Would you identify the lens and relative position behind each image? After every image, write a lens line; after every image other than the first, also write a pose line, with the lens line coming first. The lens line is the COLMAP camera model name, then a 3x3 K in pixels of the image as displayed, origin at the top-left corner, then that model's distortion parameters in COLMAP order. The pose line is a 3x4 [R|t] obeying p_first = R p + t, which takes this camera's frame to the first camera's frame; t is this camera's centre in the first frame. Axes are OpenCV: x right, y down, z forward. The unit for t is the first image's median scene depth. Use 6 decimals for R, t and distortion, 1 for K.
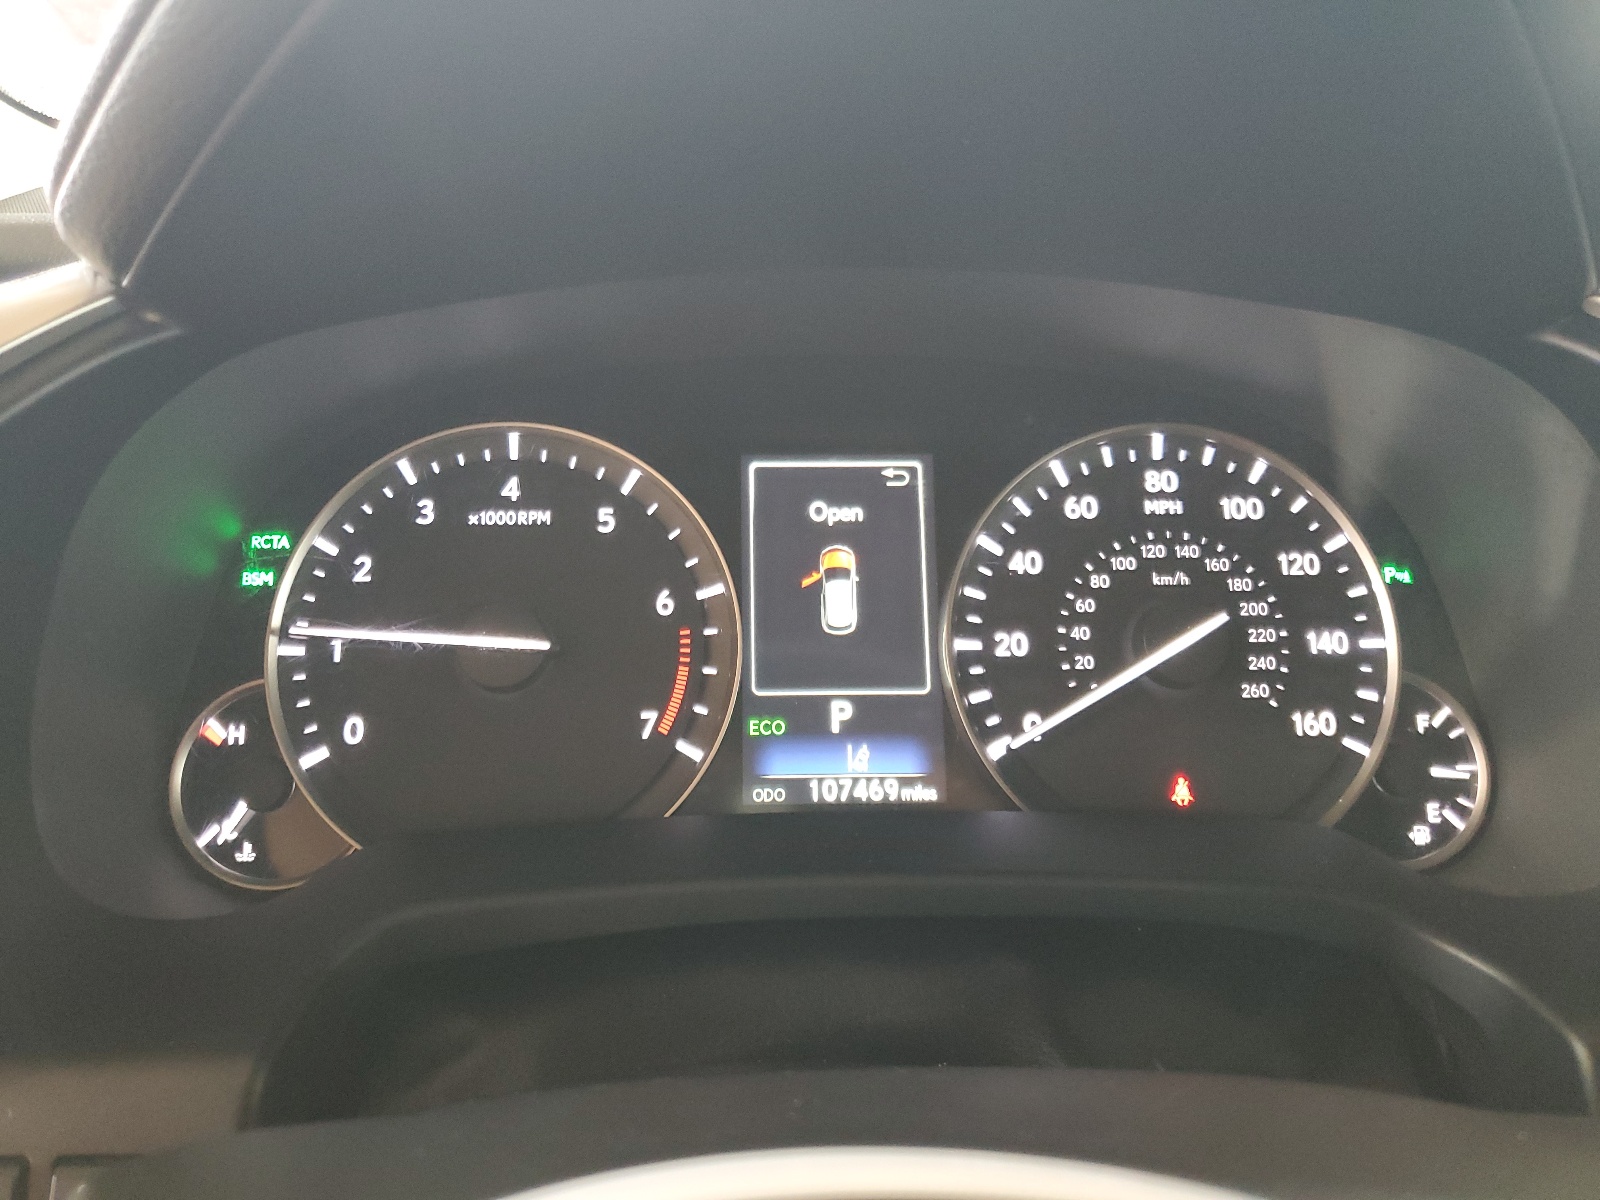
lens RADIAL K [[1338.1, 0, 803.7], [0, 1338.1, 603.4], [0, 0, 1]] dist [0.051858, -0.003300]
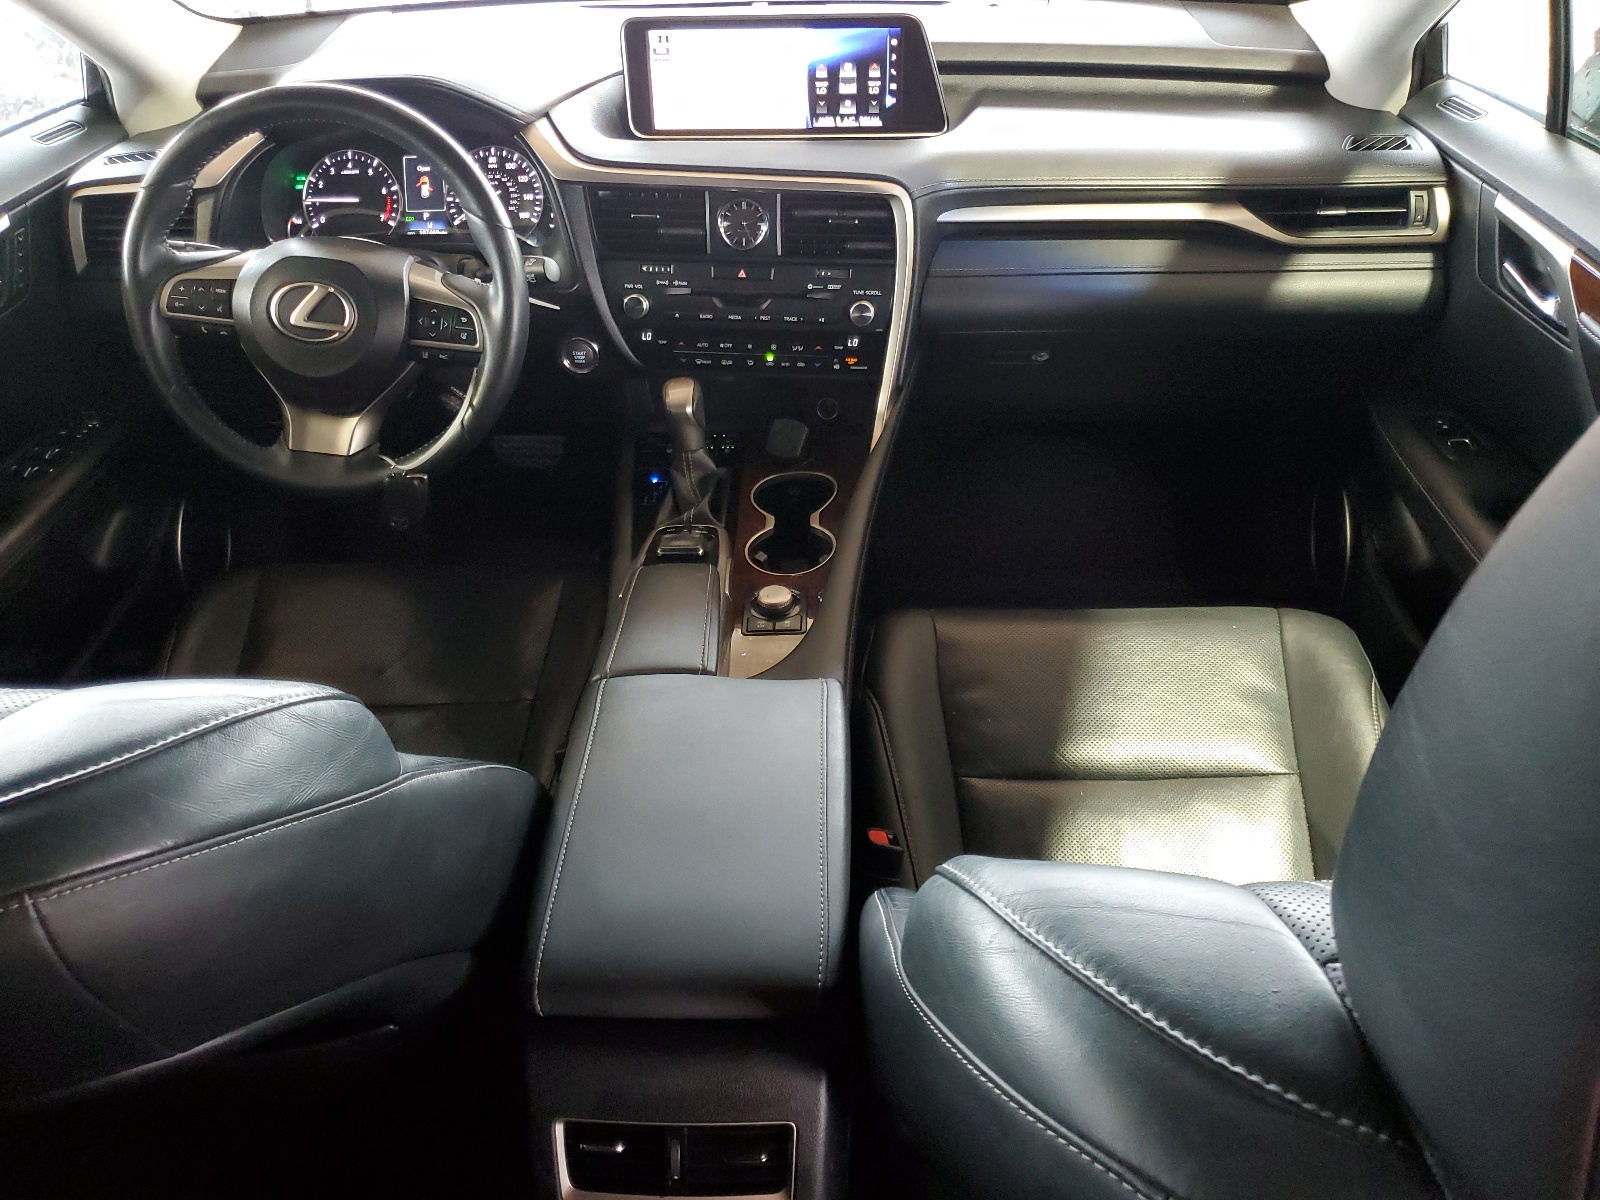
lens RADIAL K [[1338.1, 0, 793.9], [0, 1338.1, 599.9], [0, 0, 1]] dist [0.051858, -0.003300]
pose [[0.996487, -0.002644, -0.083711, 1.683554], [0.026683, 0.957444, 0.287383, 0.048975], [0.079389, -0.288607, 0.954151, -3.735239]]
